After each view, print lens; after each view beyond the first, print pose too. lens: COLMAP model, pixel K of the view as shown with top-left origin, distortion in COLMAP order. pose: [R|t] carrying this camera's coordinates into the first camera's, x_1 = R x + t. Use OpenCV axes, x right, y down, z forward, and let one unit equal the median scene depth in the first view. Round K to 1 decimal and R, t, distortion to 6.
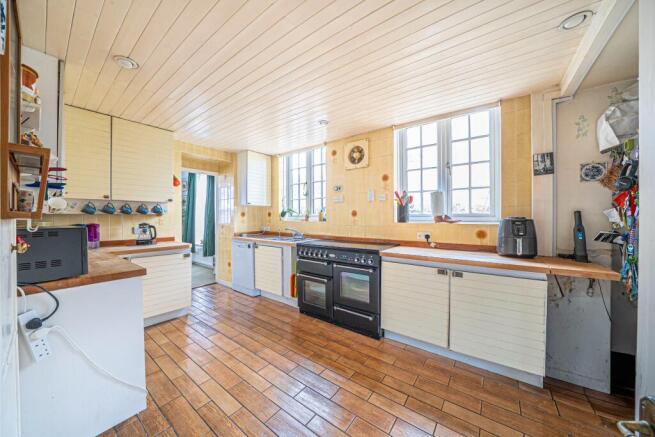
lens RADIAL K [[228.8, 0, 323.4], [0, 228.8, 215.9], [0, 0, 1]] dist [-0.001267, -0.000029]
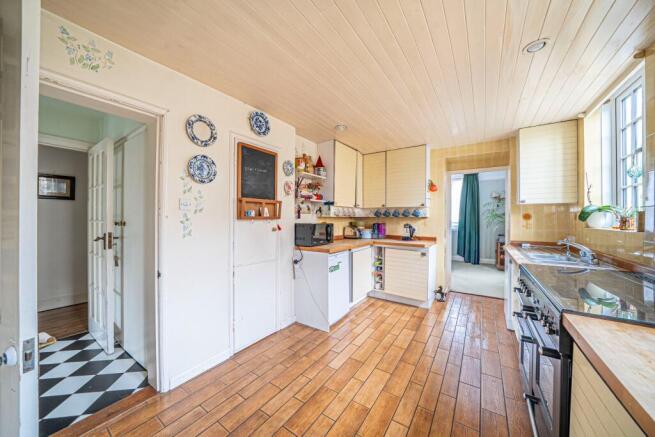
lens RADIAL K [[228.8, 0, 325.1], [0, 228.8, 217.9], [0, 0, 1]] dist [-0.001267, -0.000029]
pose [[0.062032, 0.001542, -0.998073, 0.482984], [-0.003943, 0.999991, 0.001300, -0.002307], [0.998066, 0.003855, 0.062038, 0.460483]]
